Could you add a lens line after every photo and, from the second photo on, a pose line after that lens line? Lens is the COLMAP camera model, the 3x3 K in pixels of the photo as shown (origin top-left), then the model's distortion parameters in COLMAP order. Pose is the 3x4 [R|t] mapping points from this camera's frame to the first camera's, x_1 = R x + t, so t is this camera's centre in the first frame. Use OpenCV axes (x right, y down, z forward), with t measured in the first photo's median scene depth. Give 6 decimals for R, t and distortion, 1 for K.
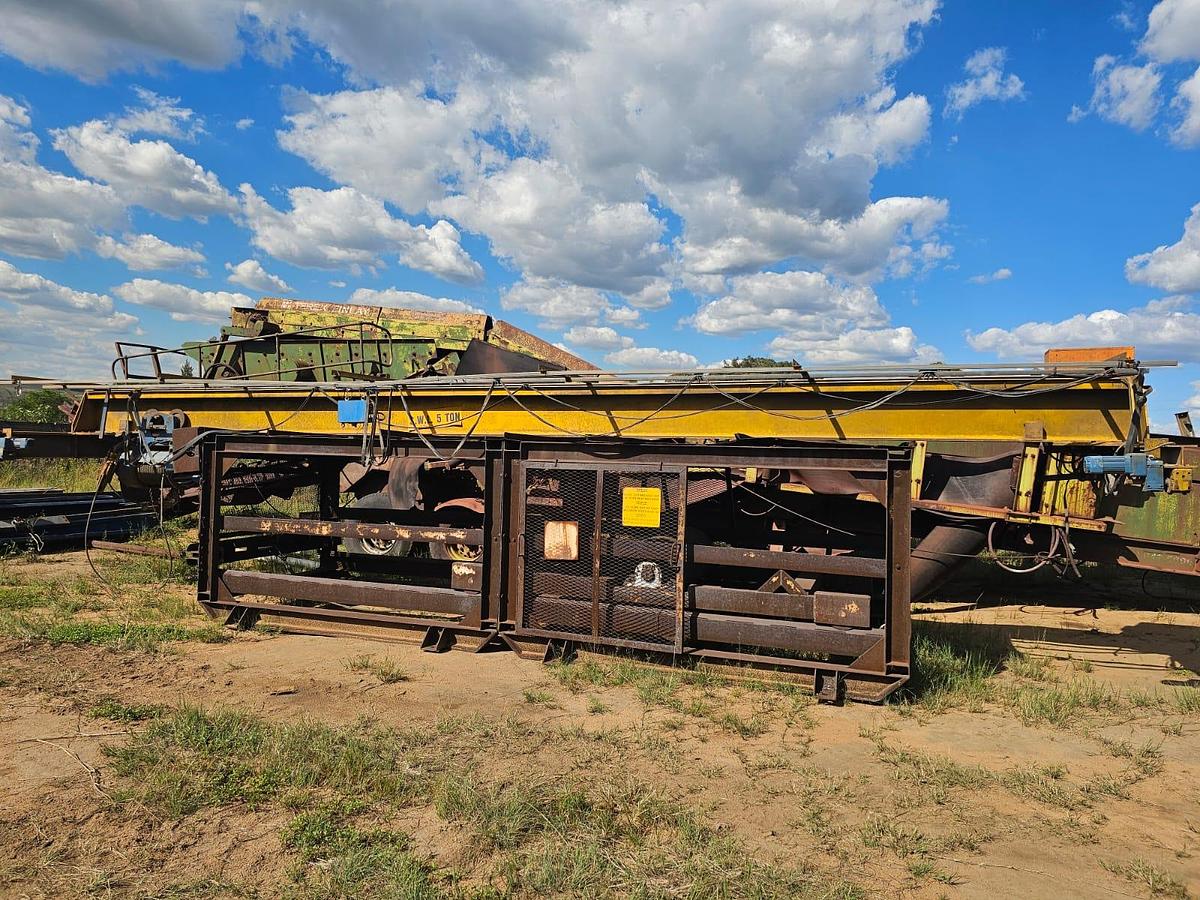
lens RADIAL K [[822.3, 0, 600.0], [0, 822.3, 450.0], [0, 0, 1]] dist [0.003777, 0.001621]
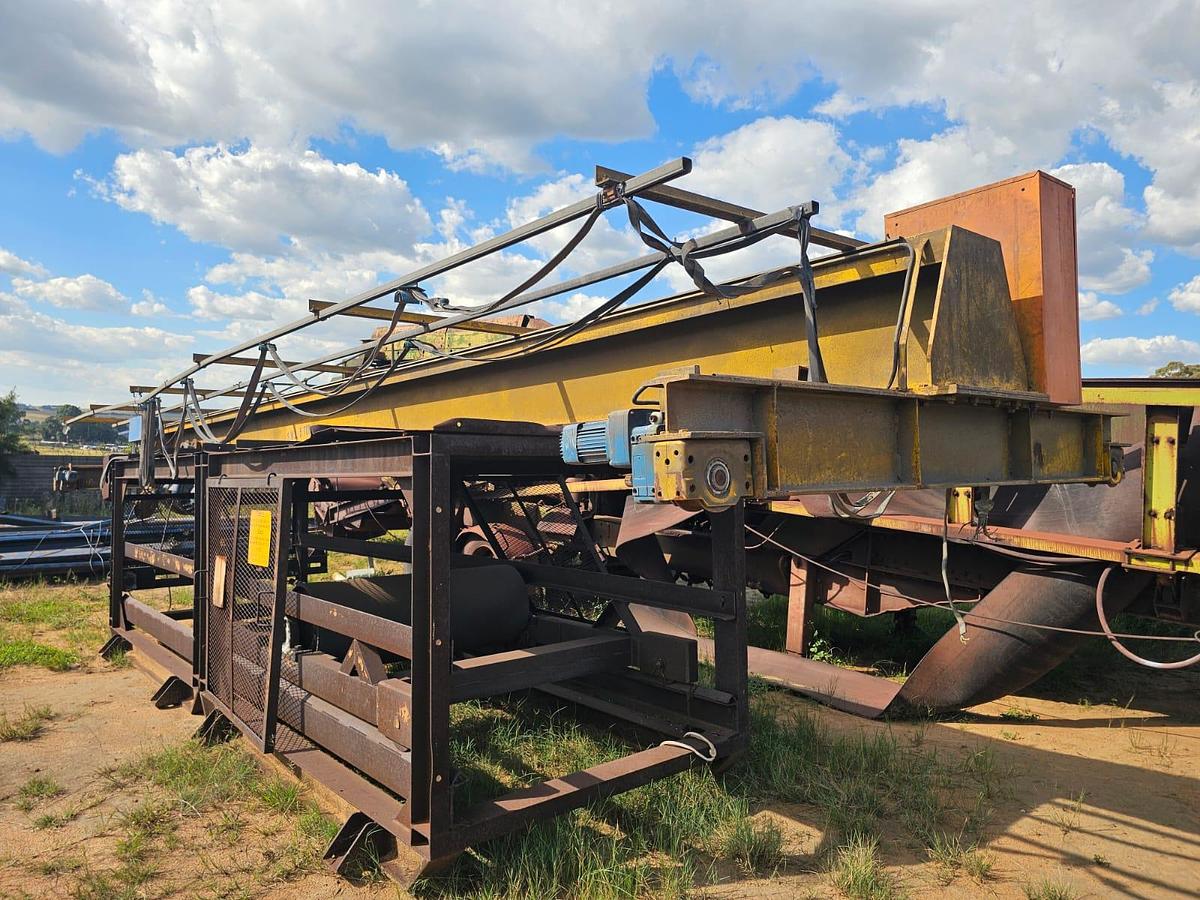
lens RADIAL K [[817.8, 0, 593.9], [0, 817.8, 444.3], [0, 0, 1]] dist [0.051047, -0.047836]
pose [[0.854273, -0.055523, -0.516852, 0.474544], [0.035727, 0.998199, -0.048182, 0.021271], [0.518596, 0.022695, 0.854718, 0.363860]]
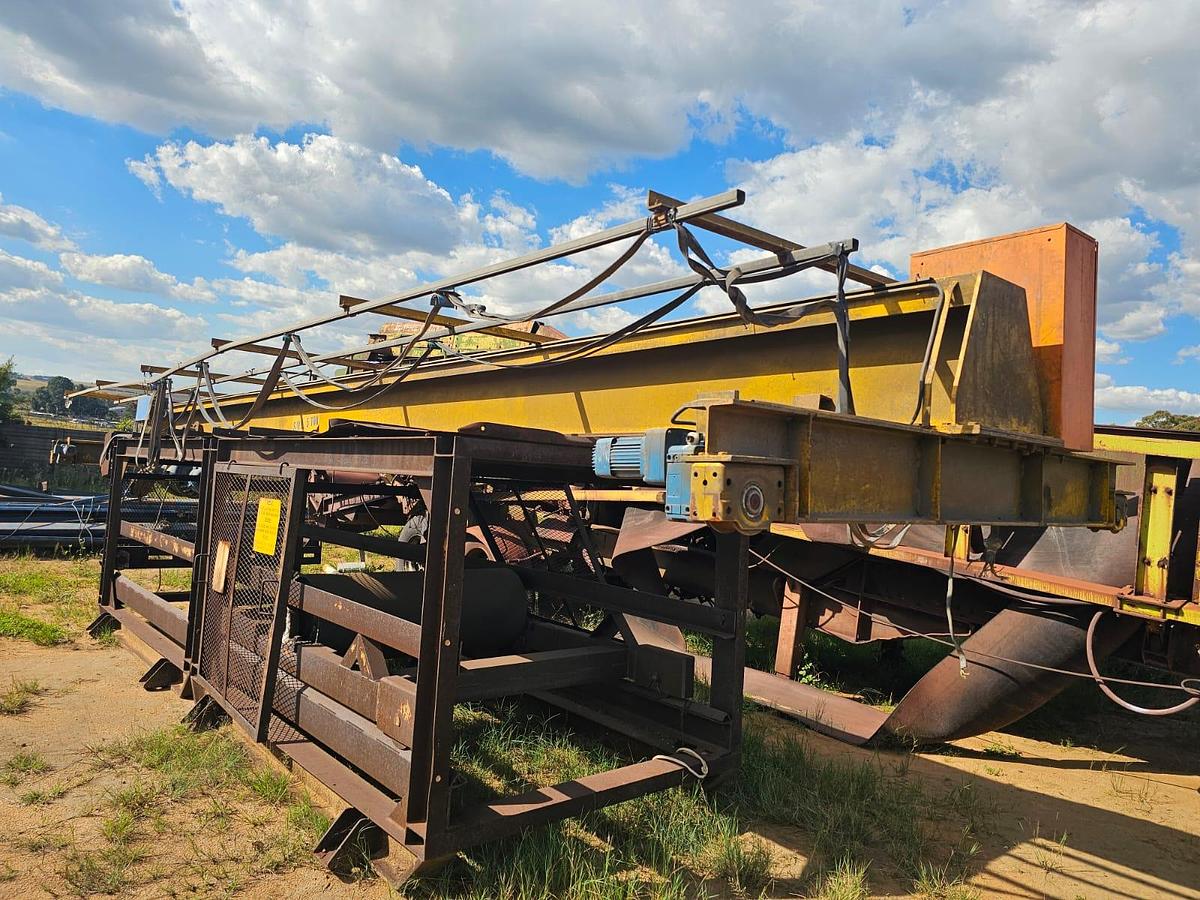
lens RADIAL K [[815.0, 0, 596.2], [0, 815.0, 436.3], [0, 0, 1]] dist [0.055217, -0.050239]
pose [[0.864508, -0.006293, -0.502579, 0.465061], [-0.032131, 0.997184, -0.067757, 0.019565], [0.501591, 0.074725, 0.861872, 0.352472]]
